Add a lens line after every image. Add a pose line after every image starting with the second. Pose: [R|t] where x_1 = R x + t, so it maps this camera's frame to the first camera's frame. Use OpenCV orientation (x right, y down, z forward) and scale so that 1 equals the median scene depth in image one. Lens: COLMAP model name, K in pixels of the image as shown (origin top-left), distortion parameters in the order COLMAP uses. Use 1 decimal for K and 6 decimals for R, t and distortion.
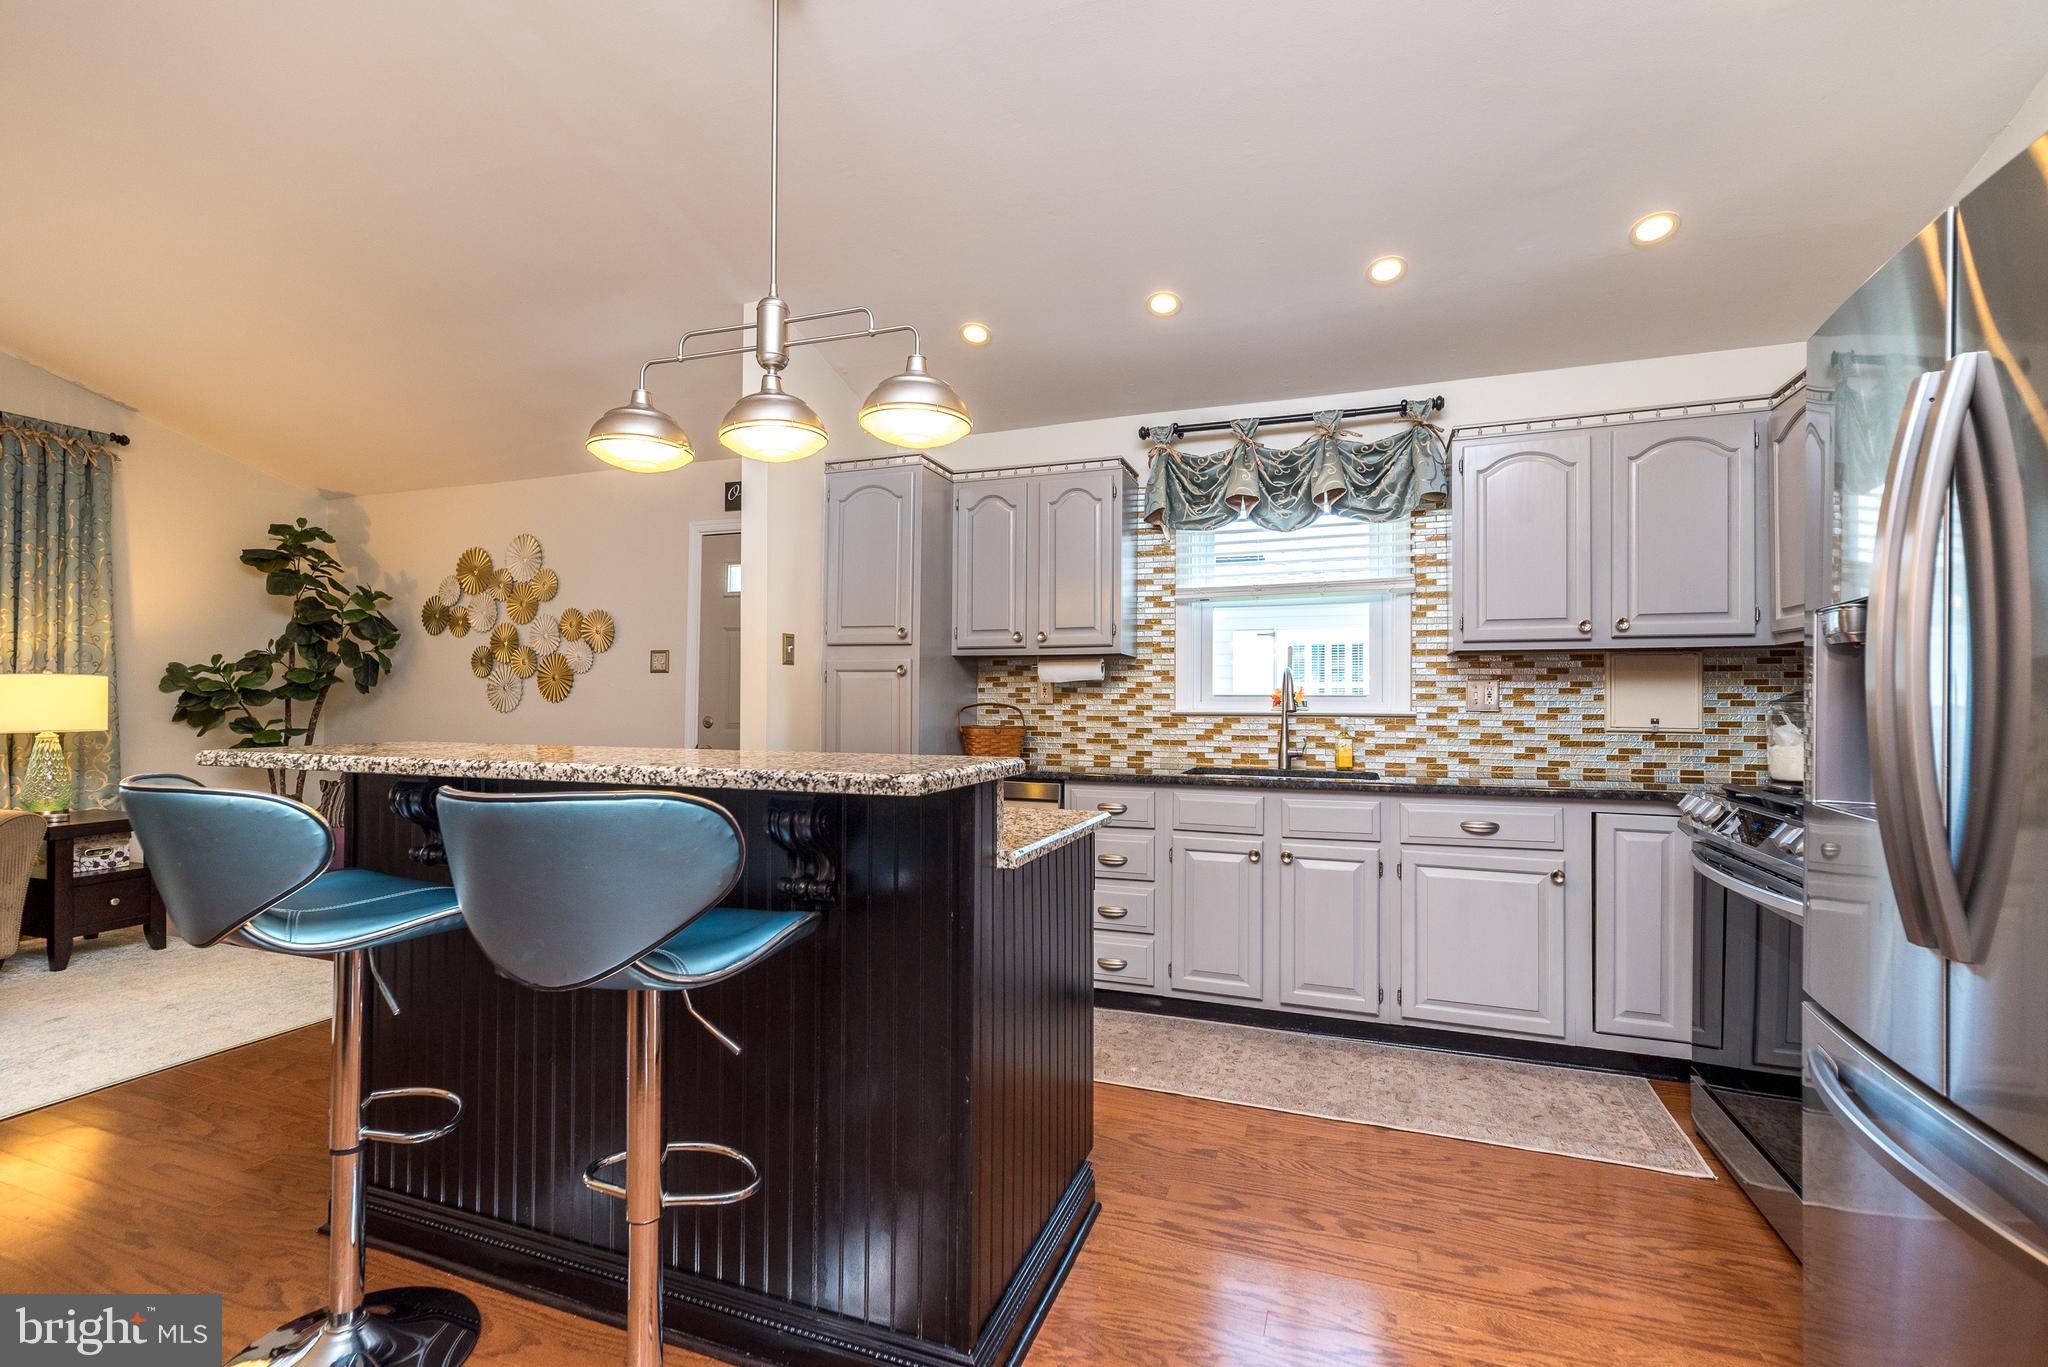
lens RADIAL K [[892.9, 0, 1017.5], [0, 892.9, 690.0], [0, 0, 1]] dist [0.004549, 0.000898]
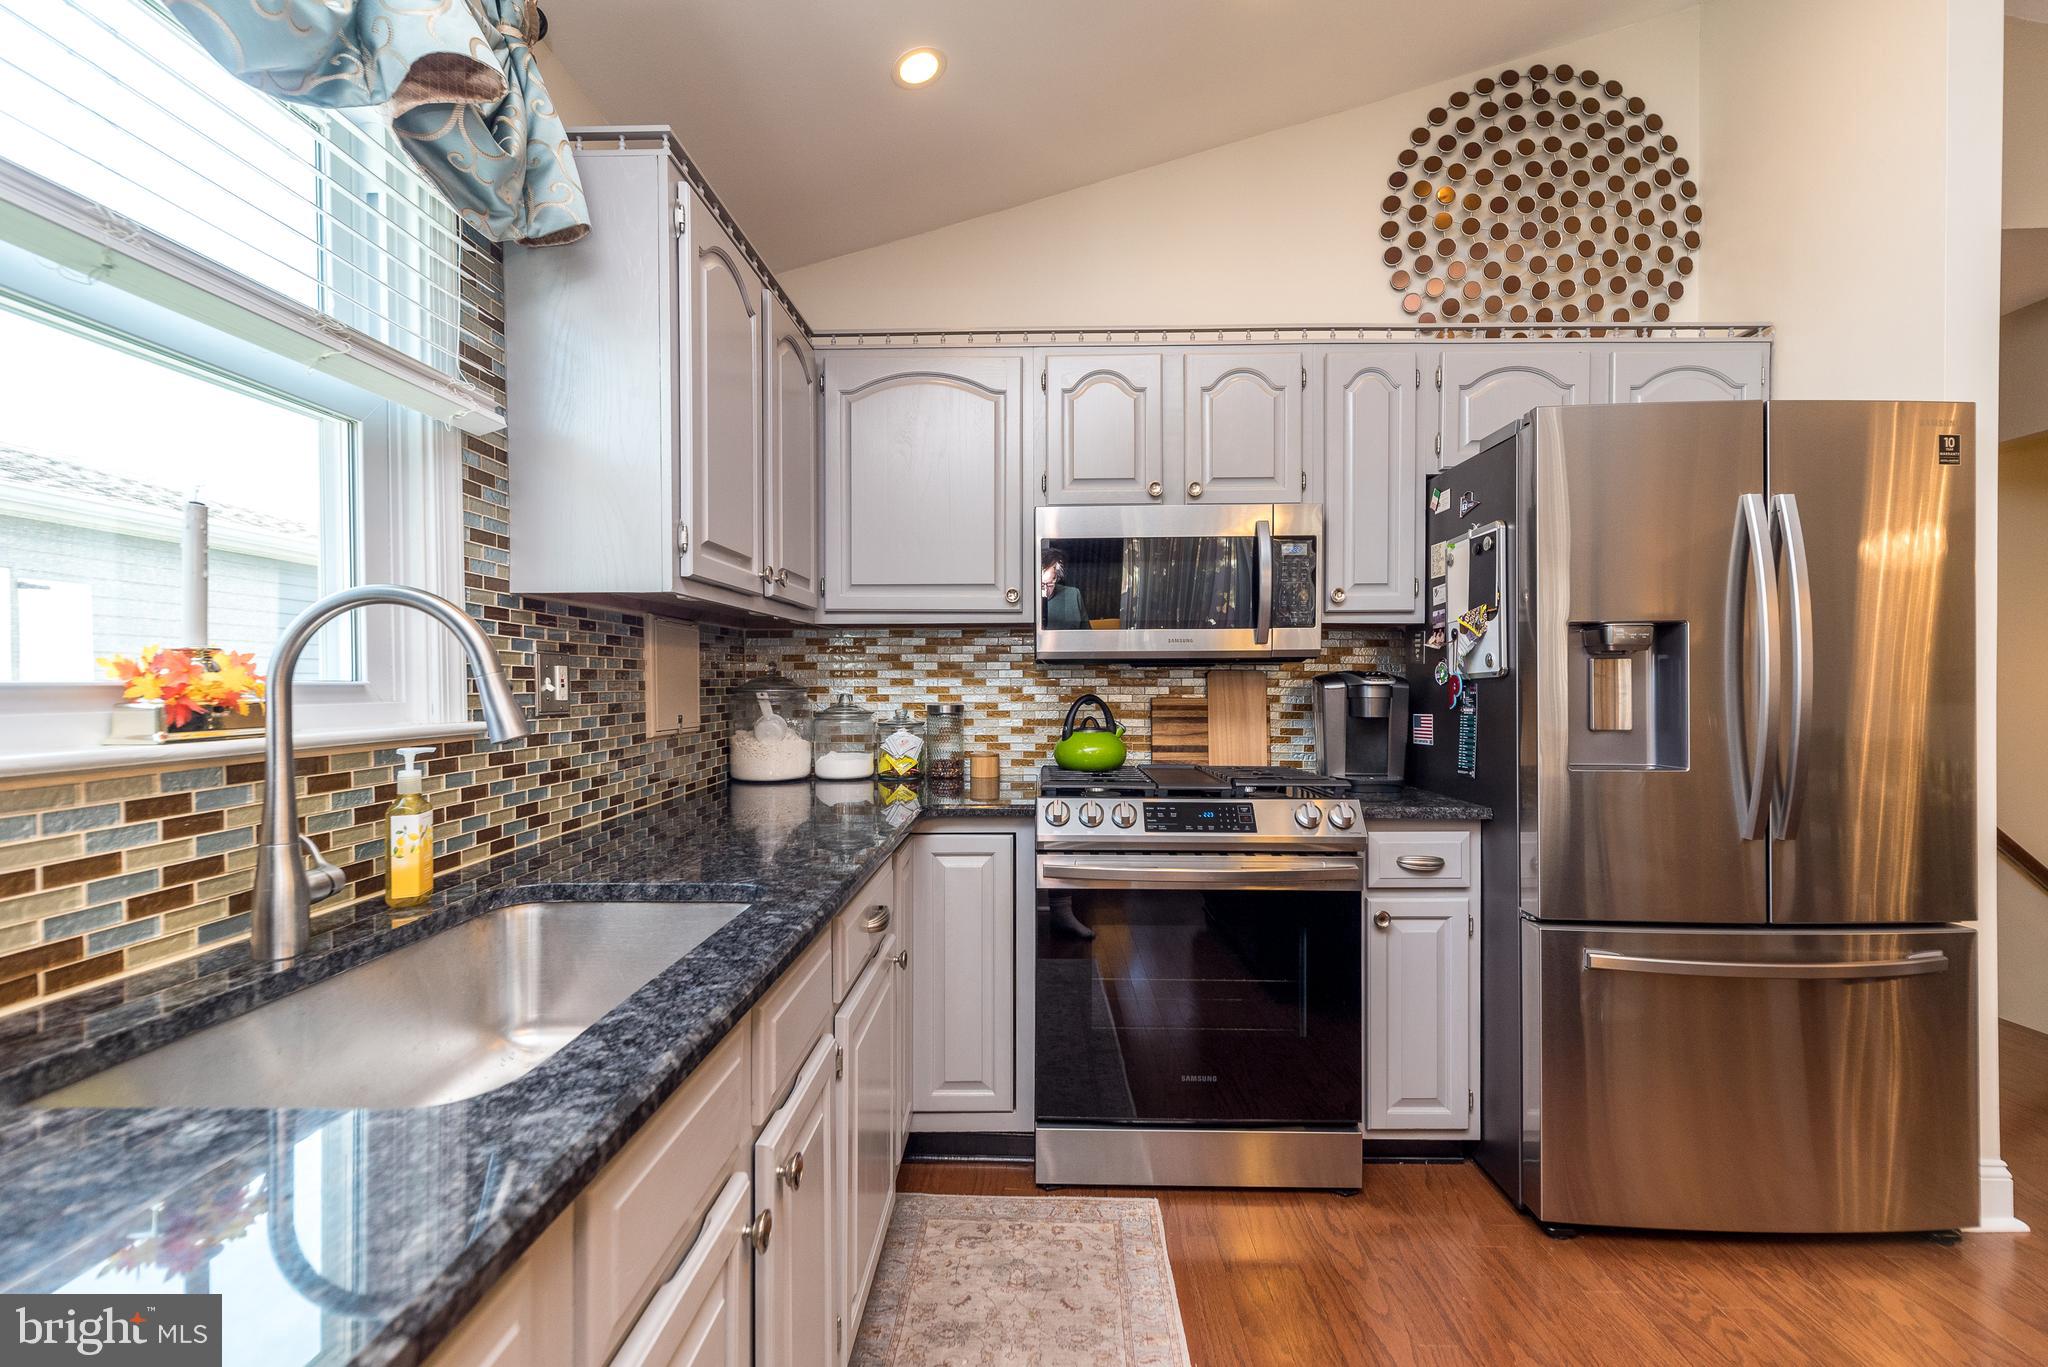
lens RADIAL K [[892.9, 0, 1017.3], [0, 892.9, 689.6], [0, 0, 1]] dist [0.004549, 0.000898]
pose [[-0.317380, -0.011119, 0.948233, -0.027206], [-0.001506, 0.999936, 0.011222, 0.004255], [-0.948297, 0.002133, -0.317377, 0.823020]]
